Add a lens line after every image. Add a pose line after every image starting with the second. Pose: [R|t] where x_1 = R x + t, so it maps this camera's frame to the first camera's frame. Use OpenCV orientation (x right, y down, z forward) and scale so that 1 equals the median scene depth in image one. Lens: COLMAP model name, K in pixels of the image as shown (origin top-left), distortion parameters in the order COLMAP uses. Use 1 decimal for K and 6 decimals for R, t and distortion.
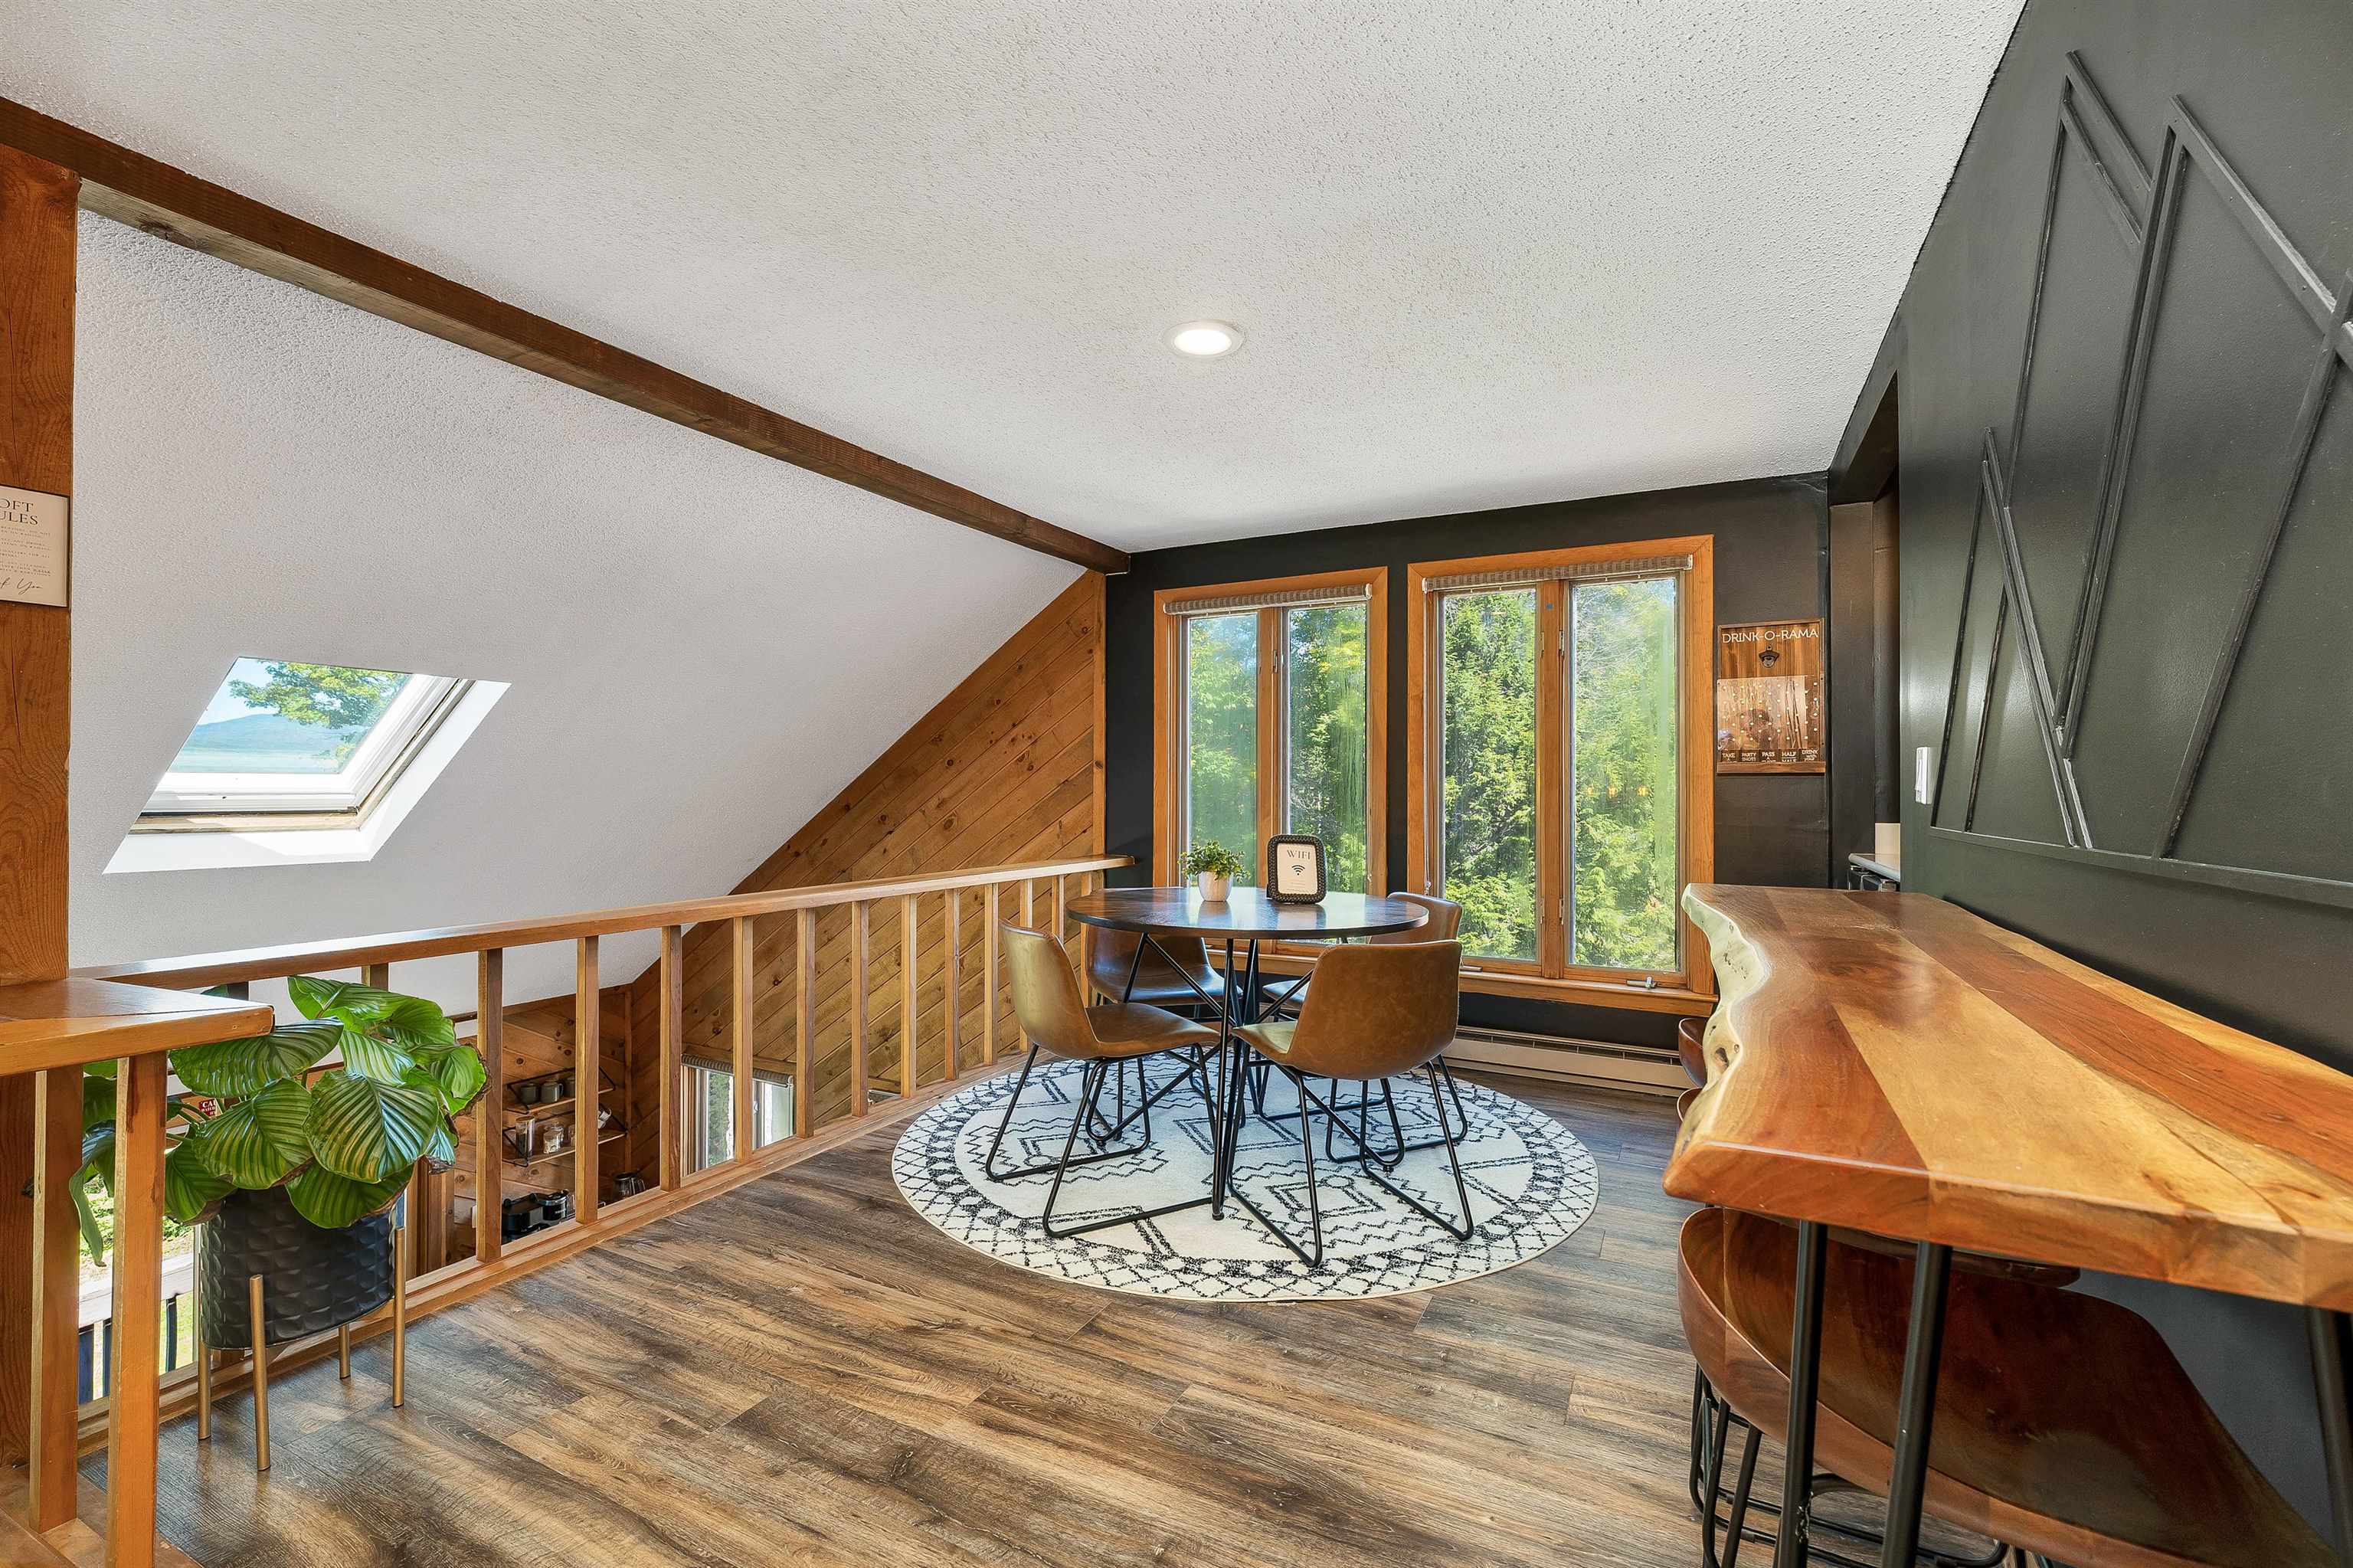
lens RADIAL K [[1005.5, 0, 1182.0], [0, 1005.5, 790.0], [0, 0, 1]] dist [-0.000958, 0.000024]
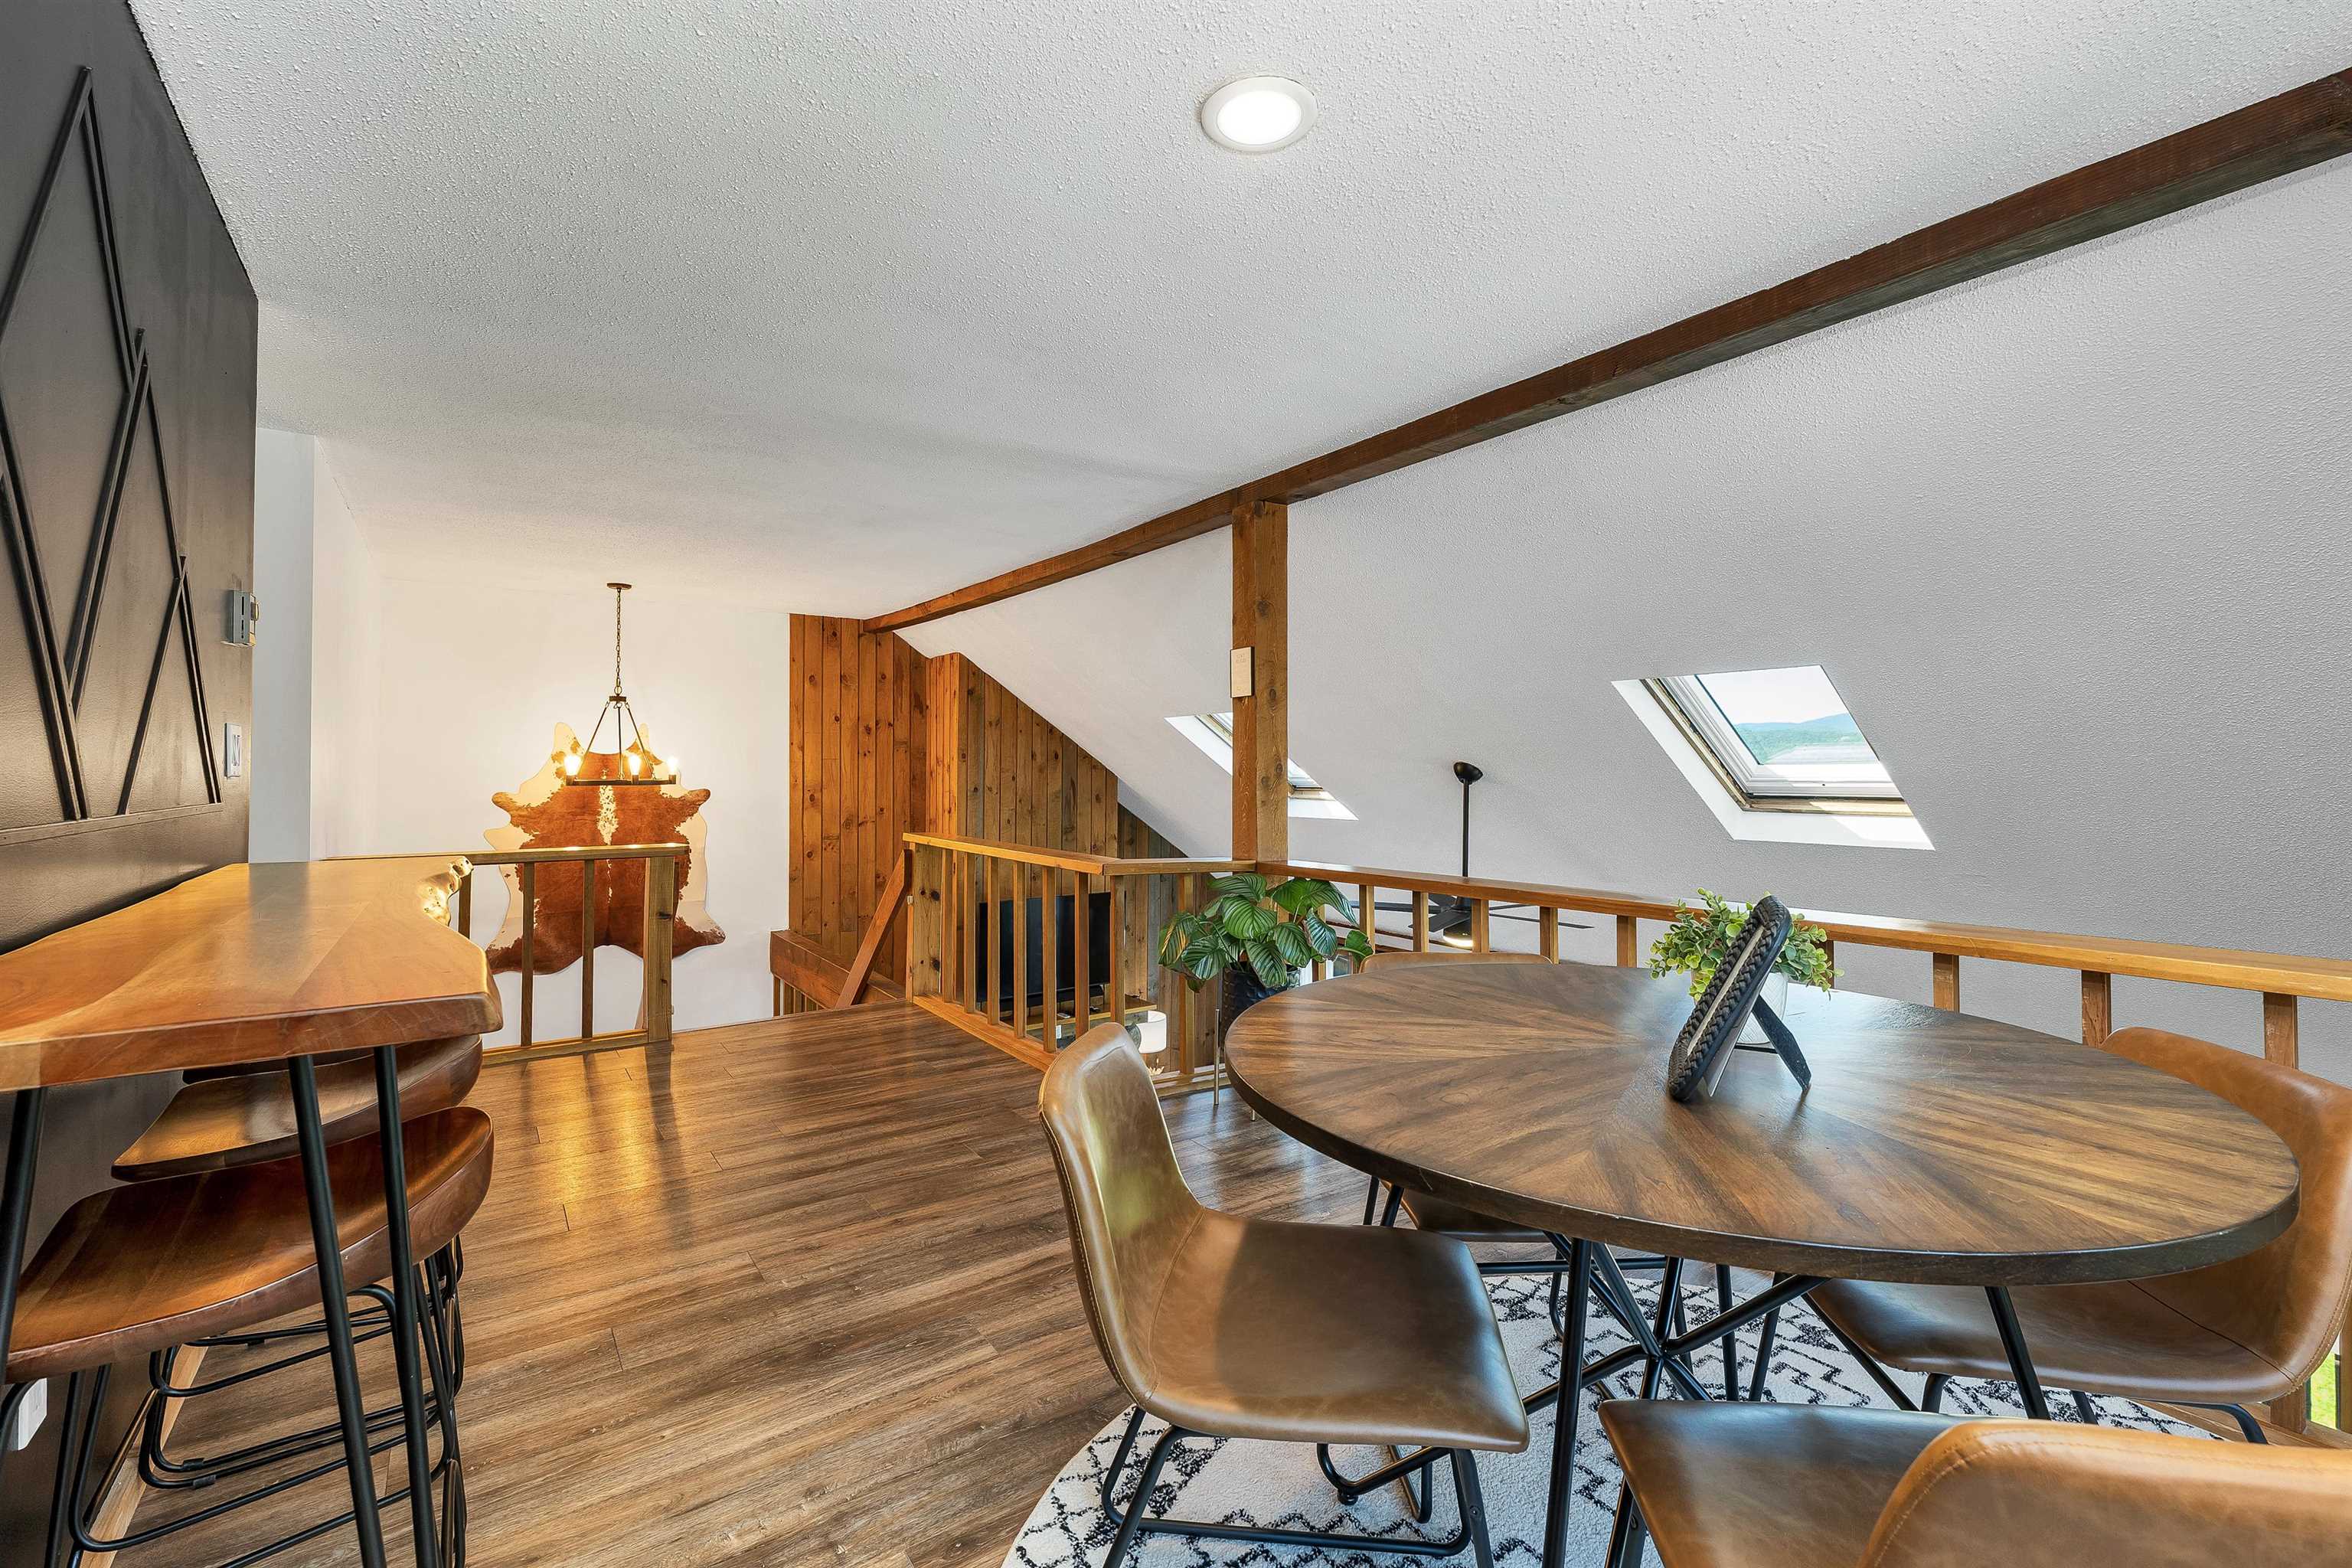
lens RADIAL K [[1005.1, 0, 1182.8], [0, 1005.1, 775.7], [0, 0, 1]] dist [-0.000958, 0.000024]
pose [[-0.458953, -0.005839, -0.888441, 0.855660], [-0.000328, 0.999979, -0.006403, 0.008865], [0.888461, -0.002647, -0.458945, 1.675273]]
